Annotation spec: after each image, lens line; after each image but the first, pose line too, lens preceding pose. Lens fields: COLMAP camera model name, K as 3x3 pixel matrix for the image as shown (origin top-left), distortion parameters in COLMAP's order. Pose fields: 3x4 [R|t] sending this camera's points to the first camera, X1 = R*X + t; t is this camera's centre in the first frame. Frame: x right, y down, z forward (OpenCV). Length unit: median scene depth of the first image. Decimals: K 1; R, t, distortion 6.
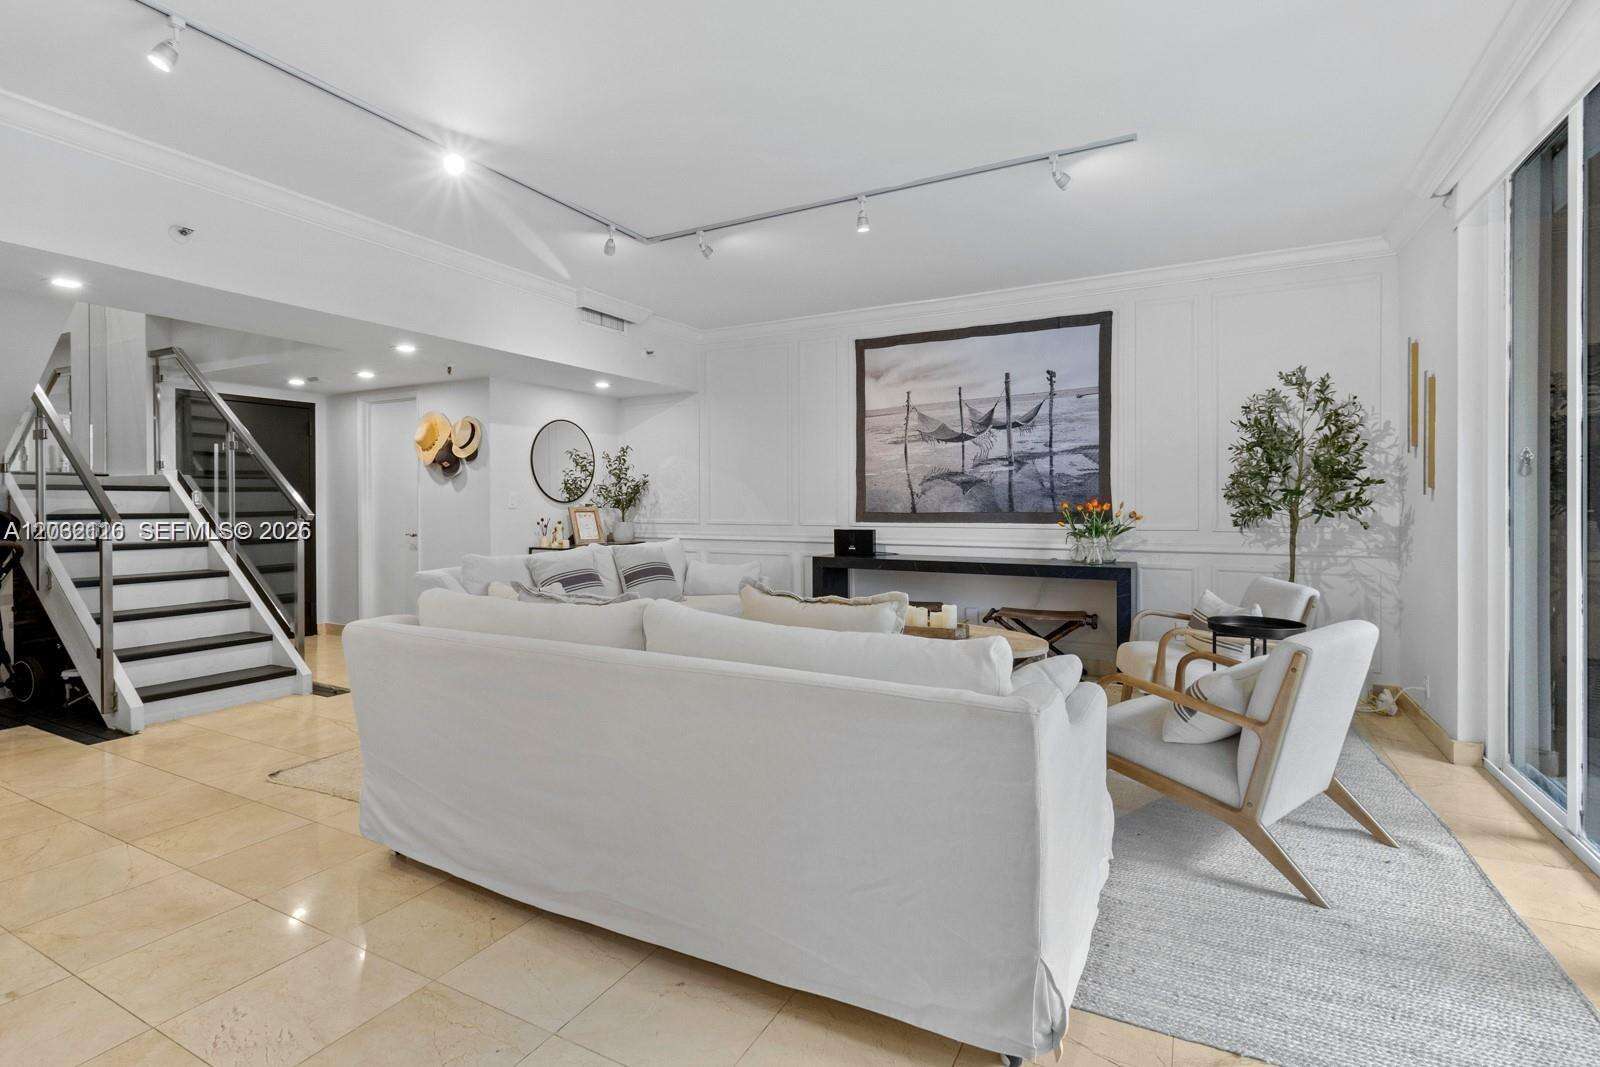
lens RADIAL K [[753.6, 0, 802.2], [0, 753.6, 509.9], [0, 0, 1]] dist [-0.003129, -0.001364]
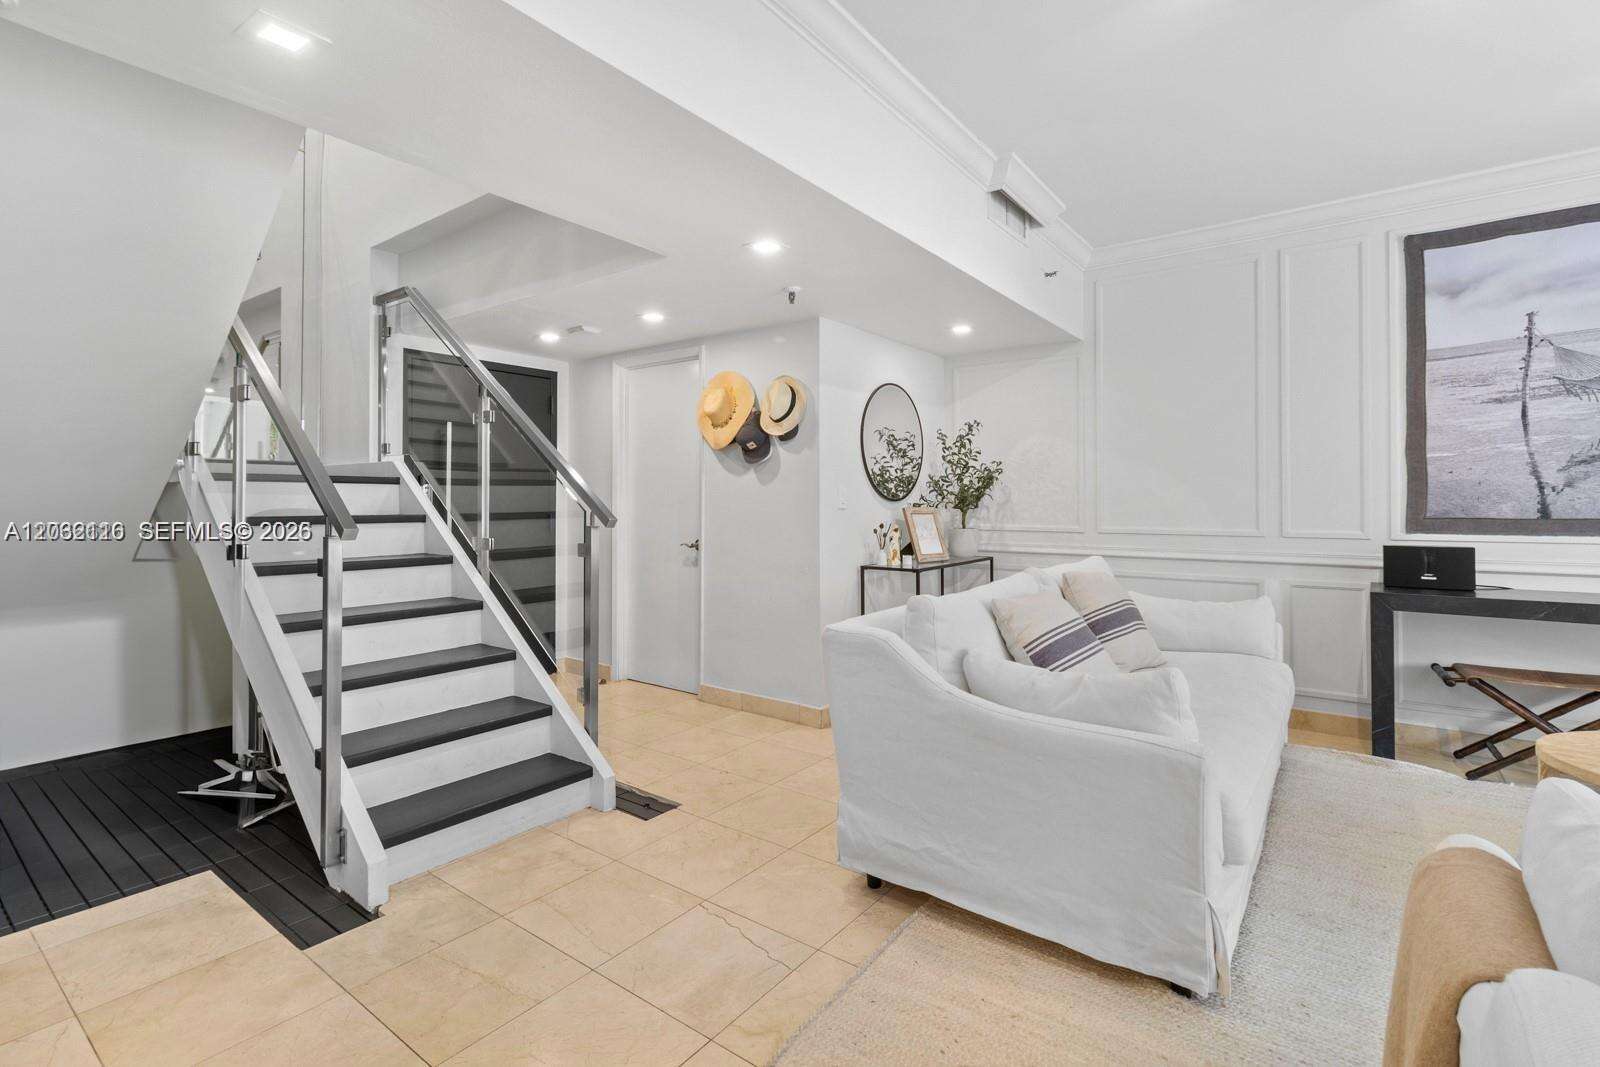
lens RADIAL K [[742.1, 0, 794.6], [0, 742.1, 495.2], [0, 0, 1]] dist [0.001345, -0.000155]
pose [[0.987082, 0.000016, -0.160215, -0.333110], [-0.003460, 0.999769, -0.021219, -0.000232], [0.160178, 0.021499, 0.986854, 0.337688]]
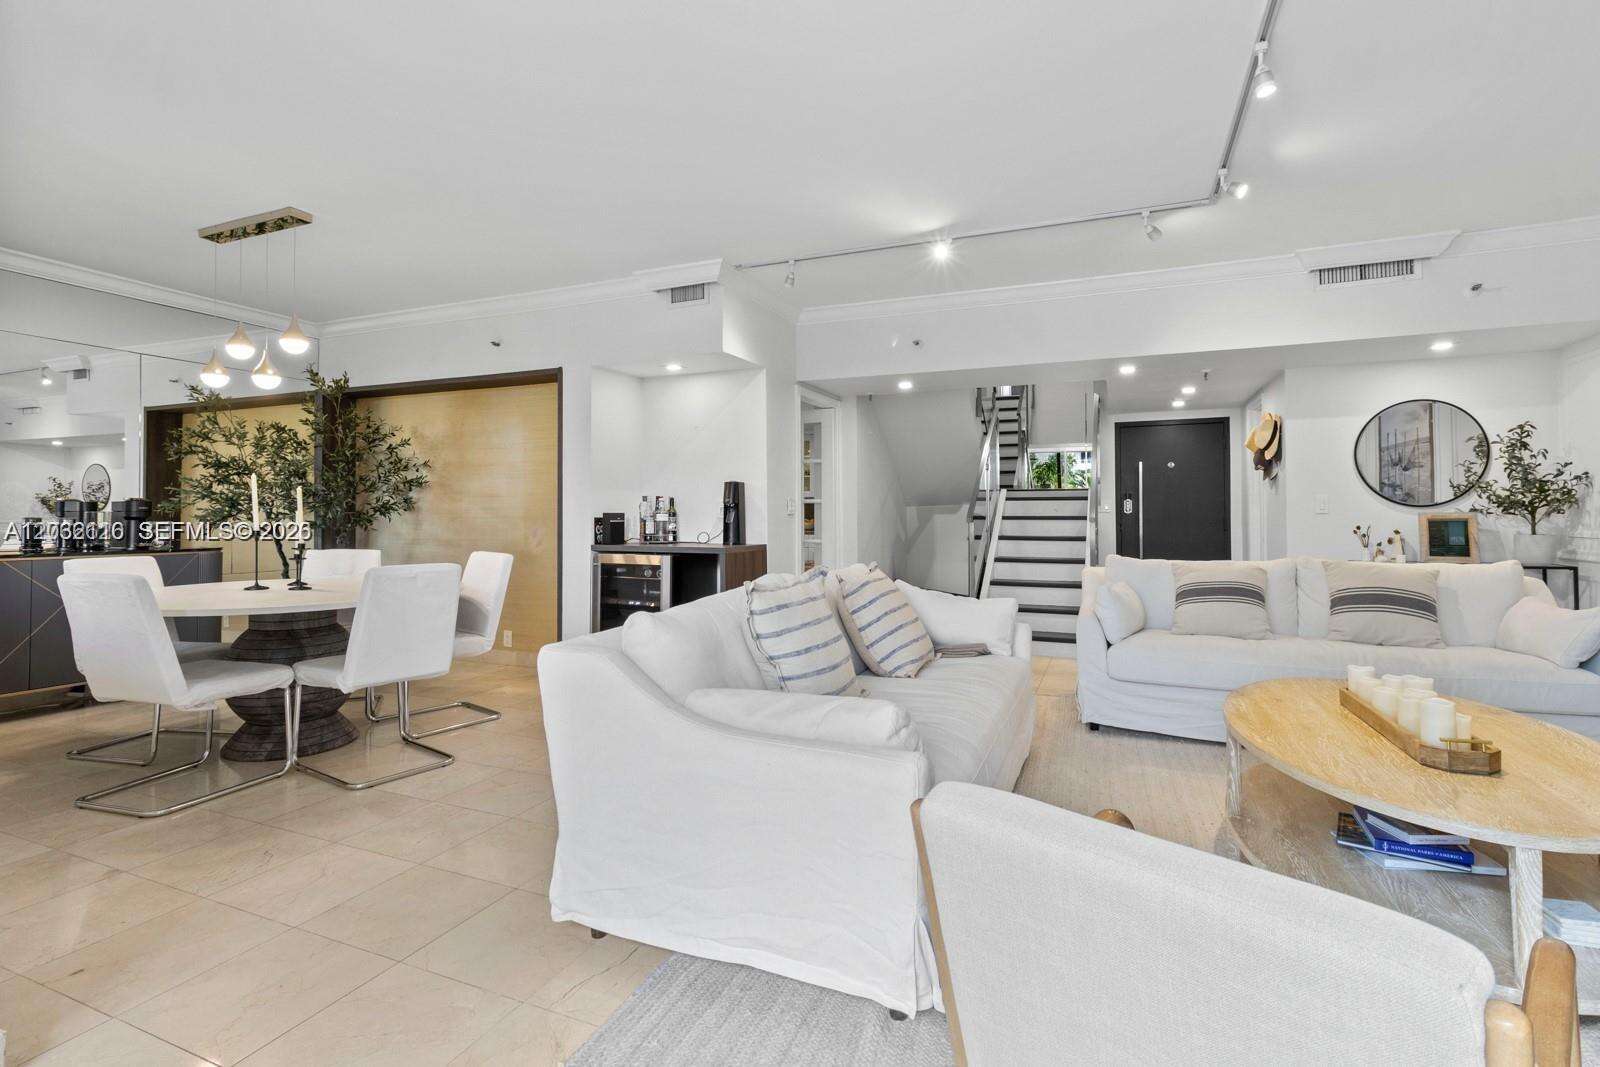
lens RADIAL K [[746.6, 0, 802.0], [0, 746.6, 503.7], [0, 0, 1]] dist [0.002739, -0.000072]
pose [[0.088203, -0.008798, -0.996064, 0.439971], [-0.008727, 0.999916, -0.009605, 0.000287], [0.996064, 0.009540, 0.088119, 0.339963]]
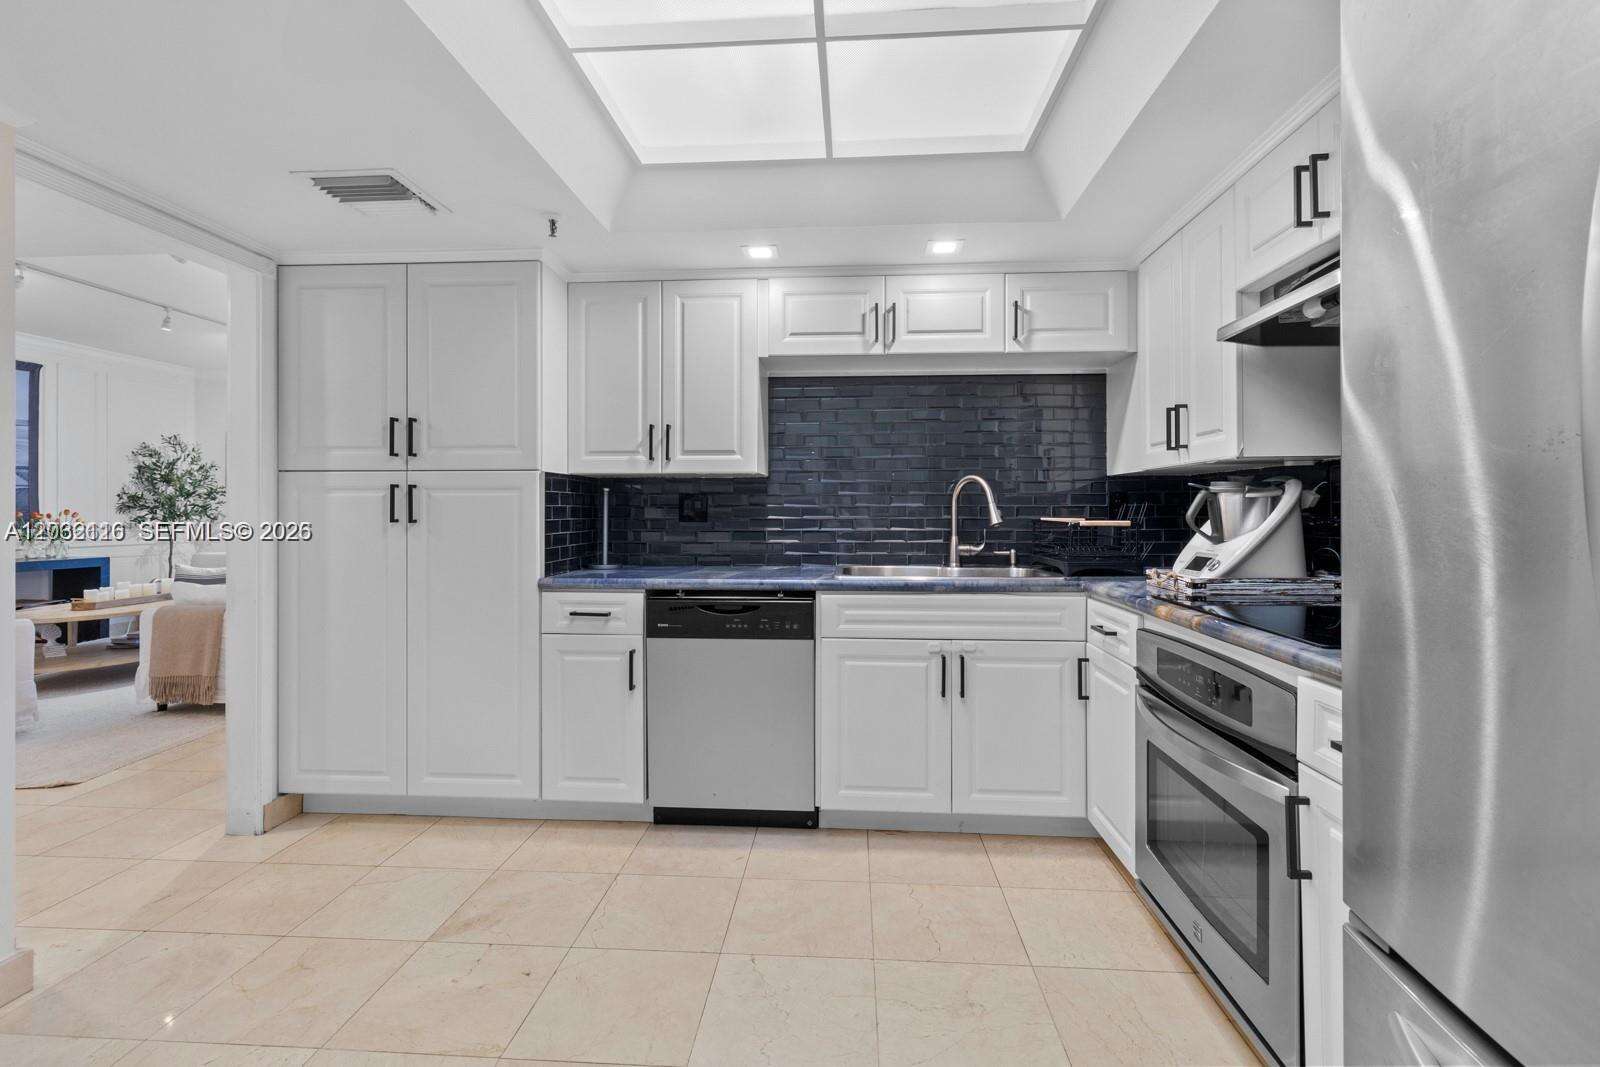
lens RADIAL K [[746.6, 0, 802.0], [0, 746.6, 503.7], [0, 0, 1]] dist [0.002739, -0.000072]
pose [[-0.399191, 0.012803, 0.916778, -1.143117], [0.011902, 0.999891, -0.008782, 0.002848], [-0.916791, 0.007405, -0.399300, 0.274672]]
